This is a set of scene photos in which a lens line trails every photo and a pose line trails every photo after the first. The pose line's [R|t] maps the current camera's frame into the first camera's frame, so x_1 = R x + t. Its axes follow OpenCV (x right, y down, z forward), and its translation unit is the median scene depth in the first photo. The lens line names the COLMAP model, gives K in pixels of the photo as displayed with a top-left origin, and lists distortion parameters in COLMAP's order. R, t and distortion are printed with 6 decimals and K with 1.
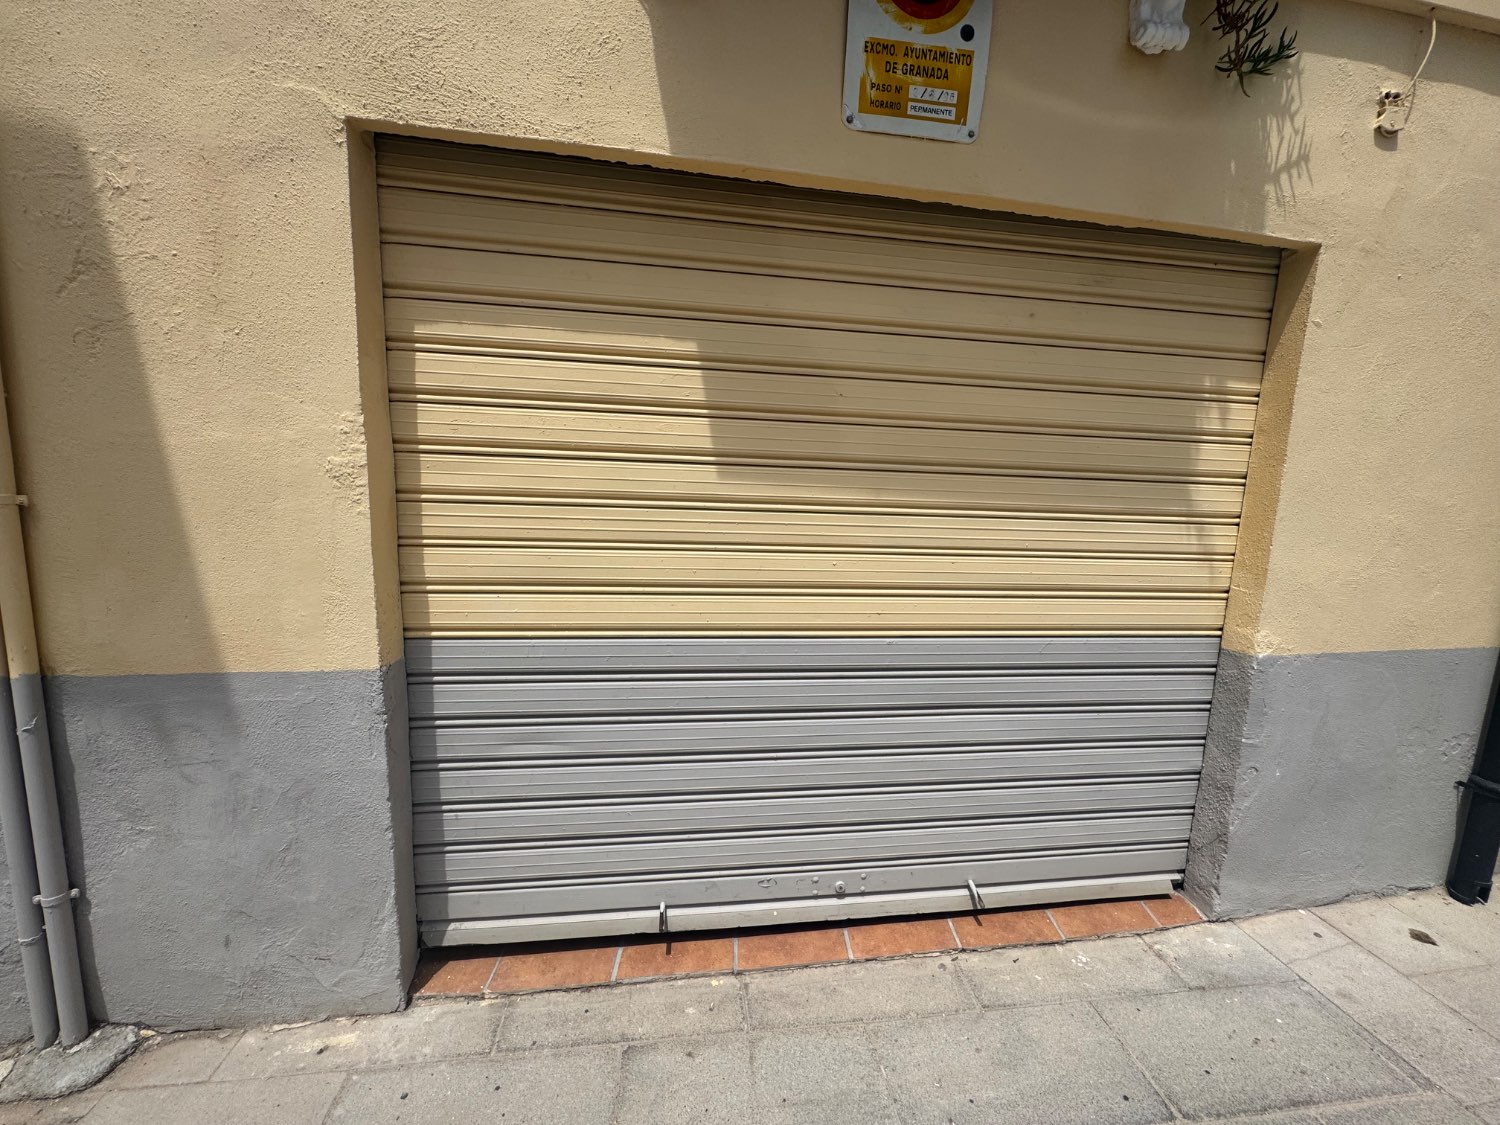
lens RADIAL K [[598.4, 0, 747.8], [0, 598.4, 562.4], [0, 0, 1]] dist [-0.005483, 0.000748]
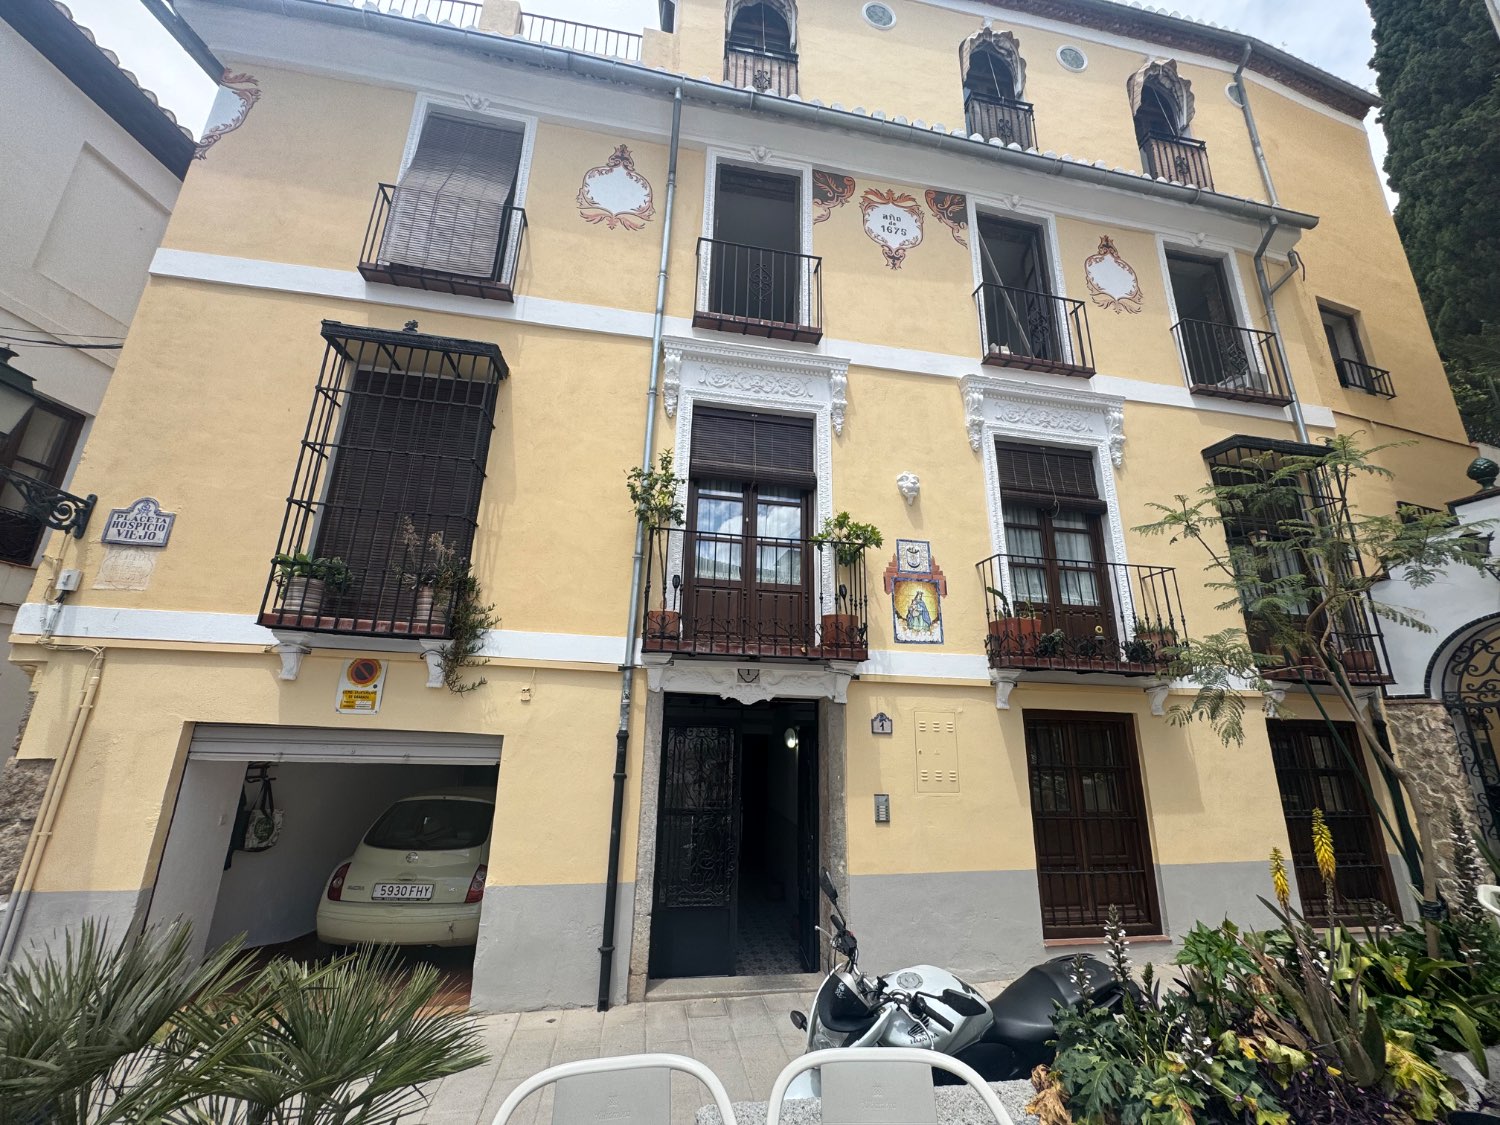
lens RADIAL K [[598.4, 0, 747.8], [0, 598.4, 562.4], [0, 0, 1]] dist [-0.005483, 0.000748]
pose [[0.999885, -0.004386, 0.014545, 2.522539], [0.009941, 0.912860, -0.408152, -0.080652], [-0.011487, 0.408250, 0.912798, -2.570040]]
